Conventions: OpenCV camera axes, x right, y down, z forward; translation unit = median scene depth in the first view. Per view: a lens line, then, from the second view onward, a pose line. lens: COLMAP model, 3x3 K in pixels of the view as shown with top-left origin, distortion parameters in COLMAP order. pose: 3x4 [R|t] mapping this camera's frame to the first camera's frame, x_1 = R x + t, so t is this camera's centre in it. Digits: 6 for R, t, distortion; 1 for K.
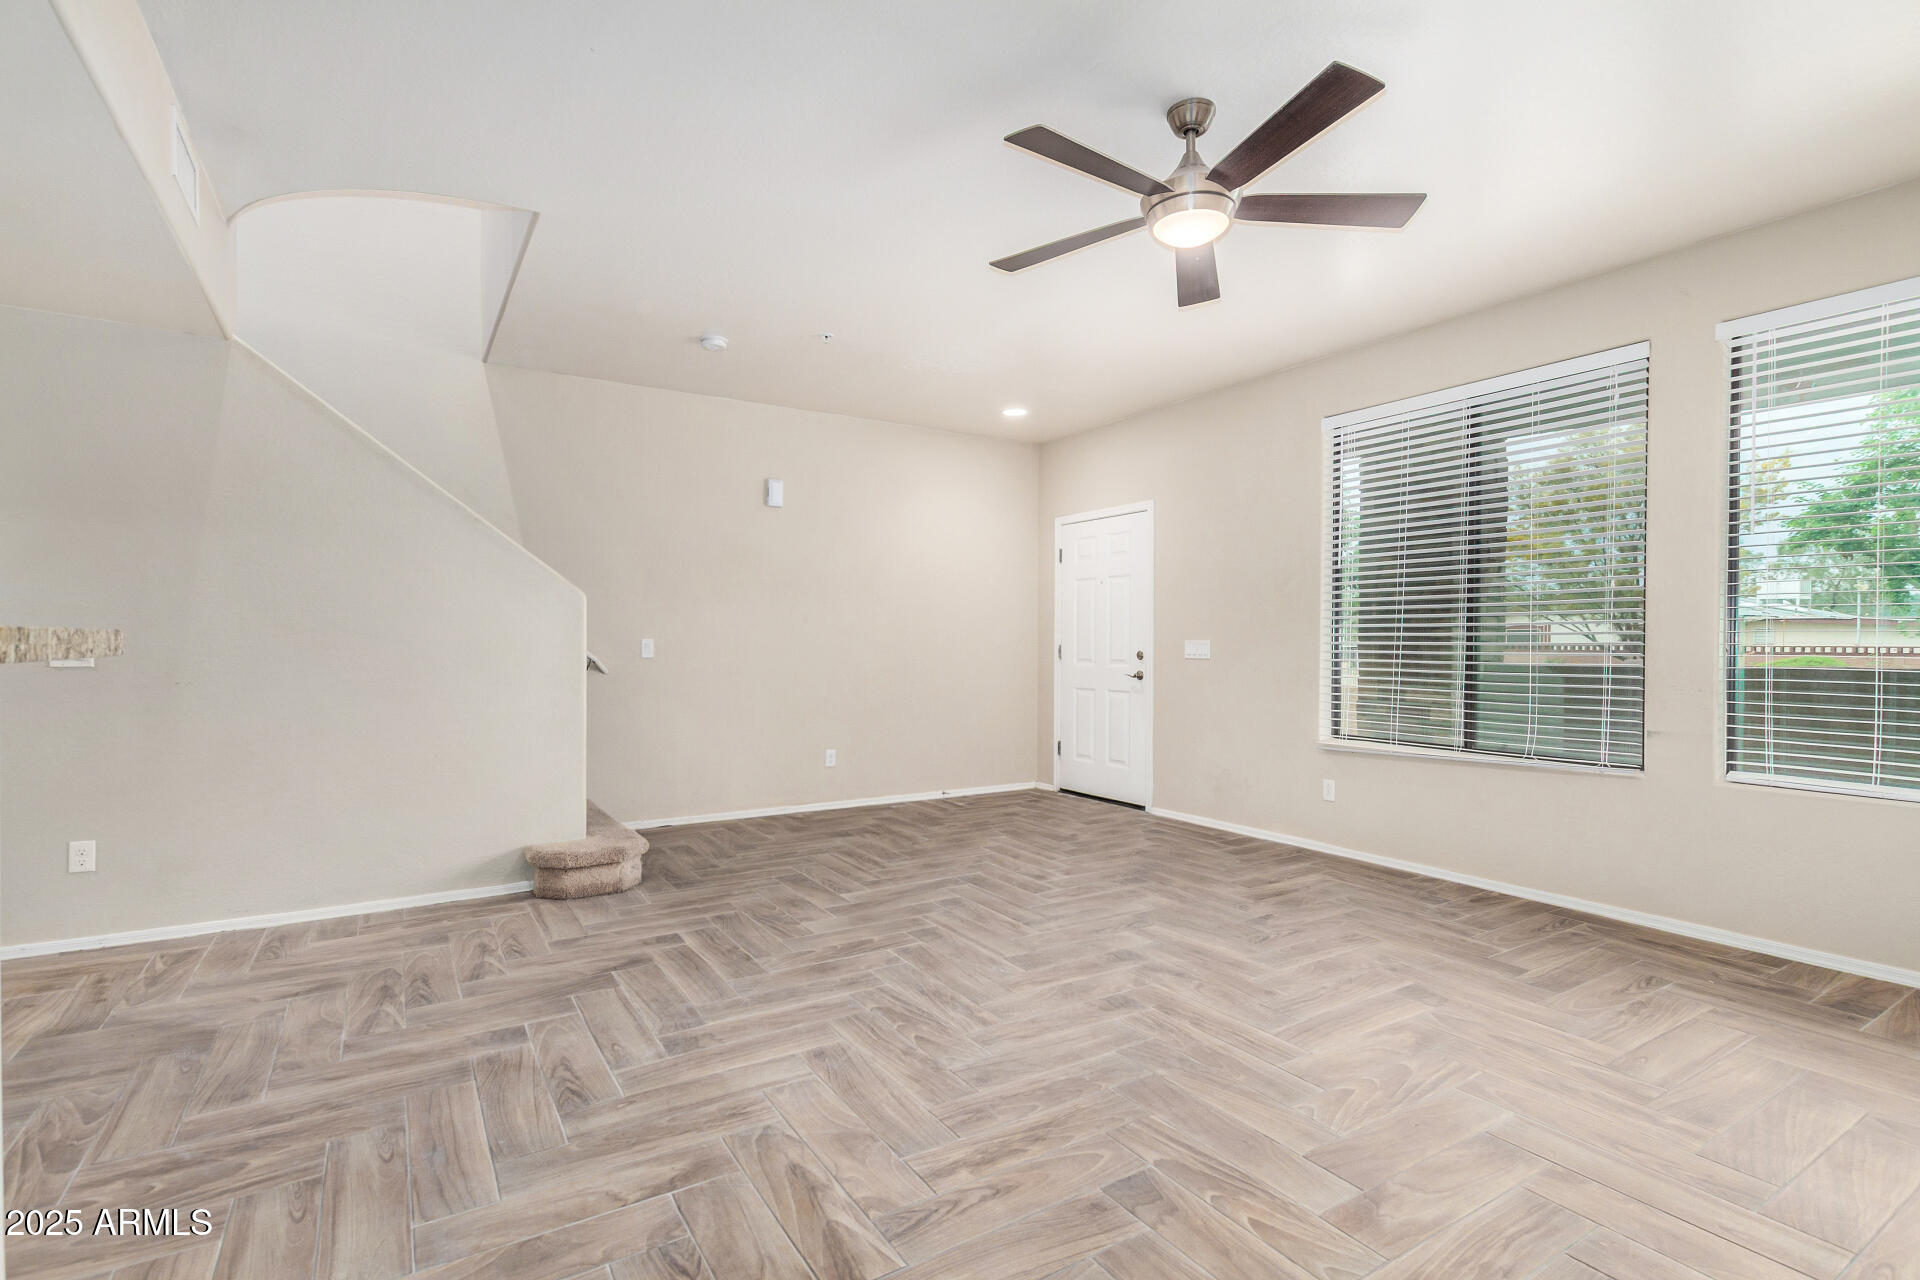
lens RADIAL K [[897.6, 0, 956.4], [0, 897.6, 642.3], [0, 0, 1]] dist [0.004413, 0.000131]
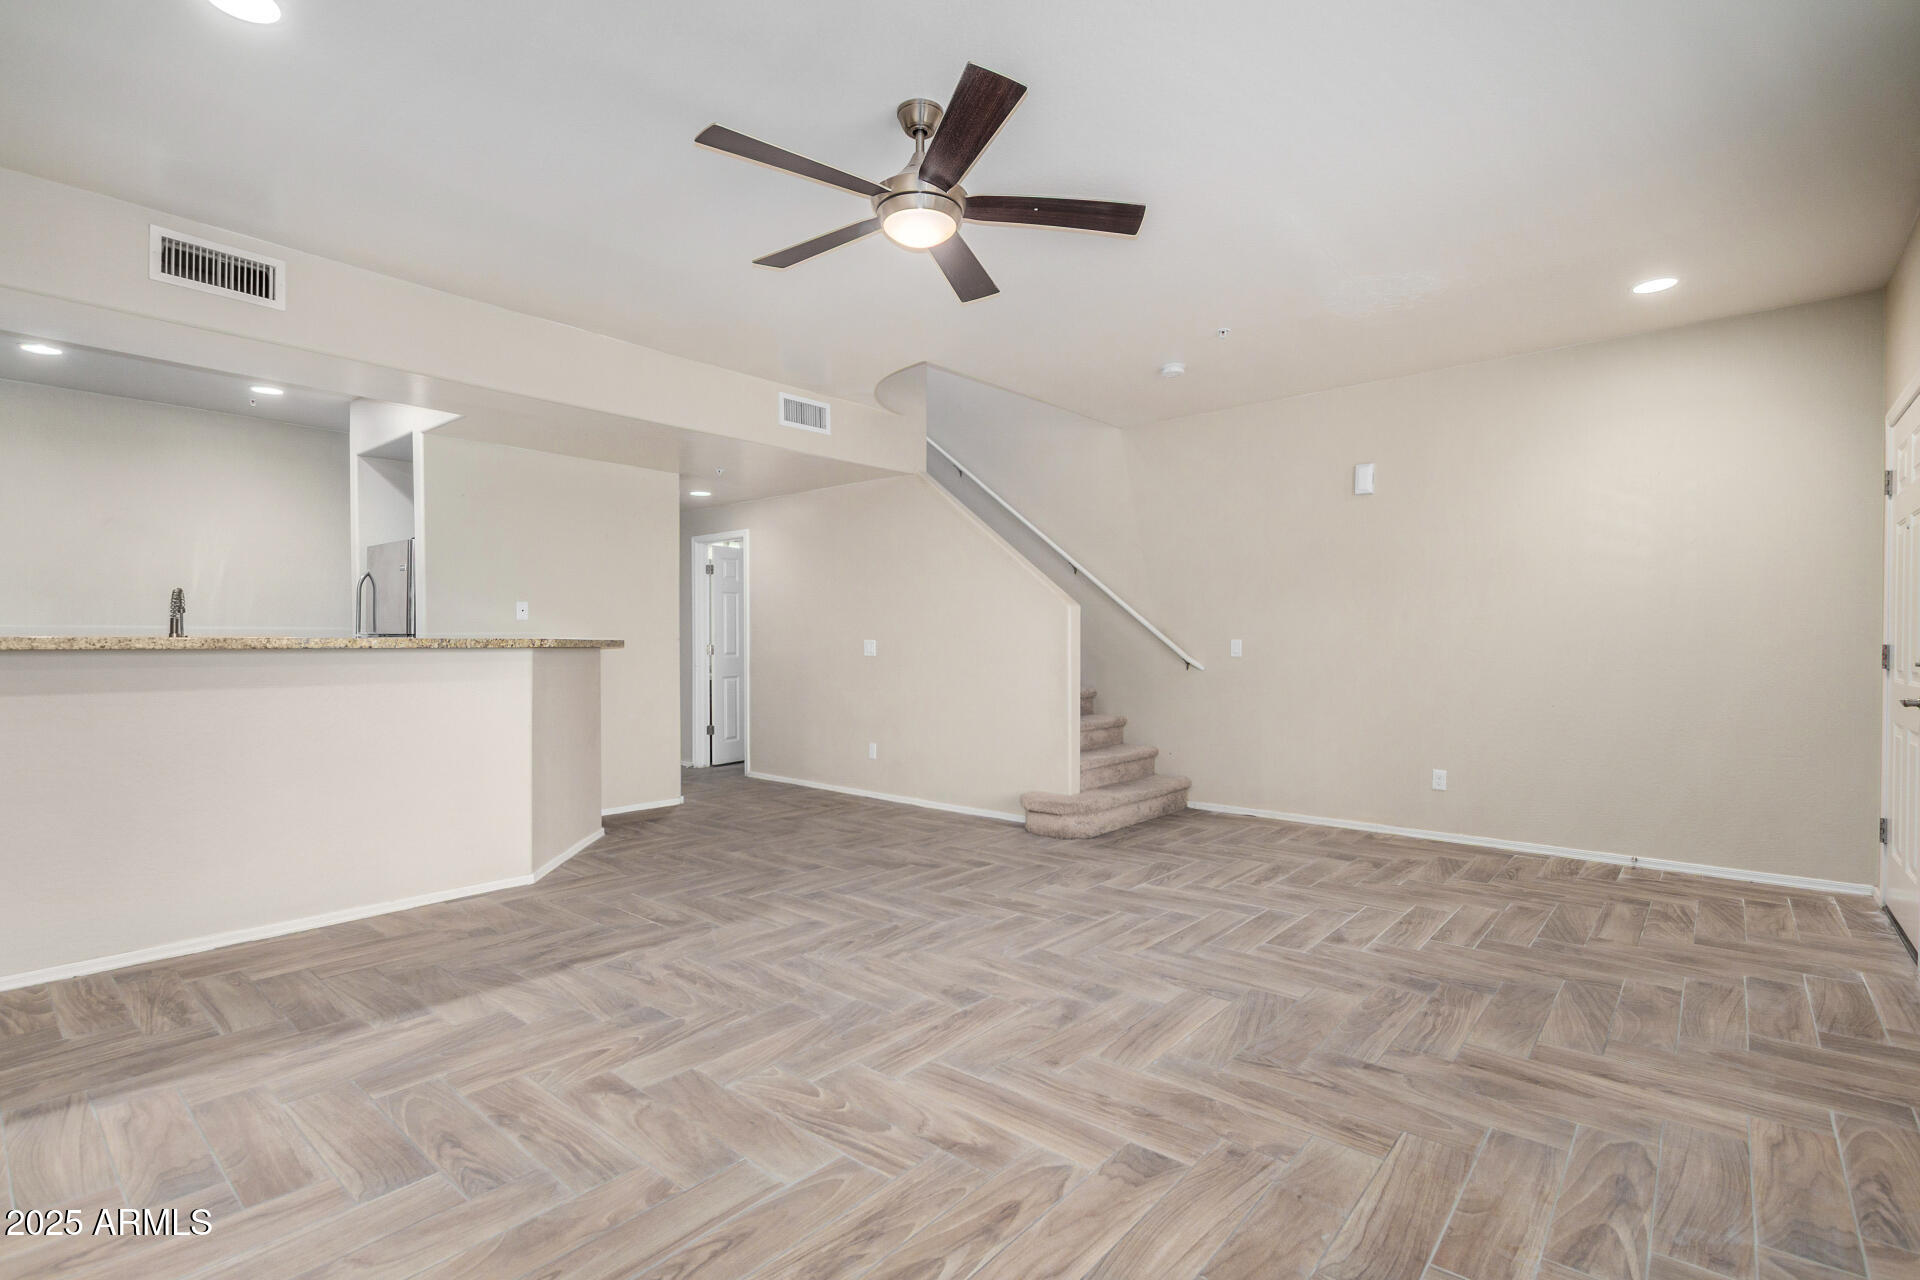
lens RADIAL K [[897.6, 0, 954.8], [0, 897.6, 644.4], [0, 0, 1]] dist [0.004413, 0.000131]
pose [[0.287819, -0.002817, -0.957681, 0.988209], [0.002914, 0.999994, -0.002066, 0.005527], [0.957680, -0.002196, 0.287825, 0.599749]]
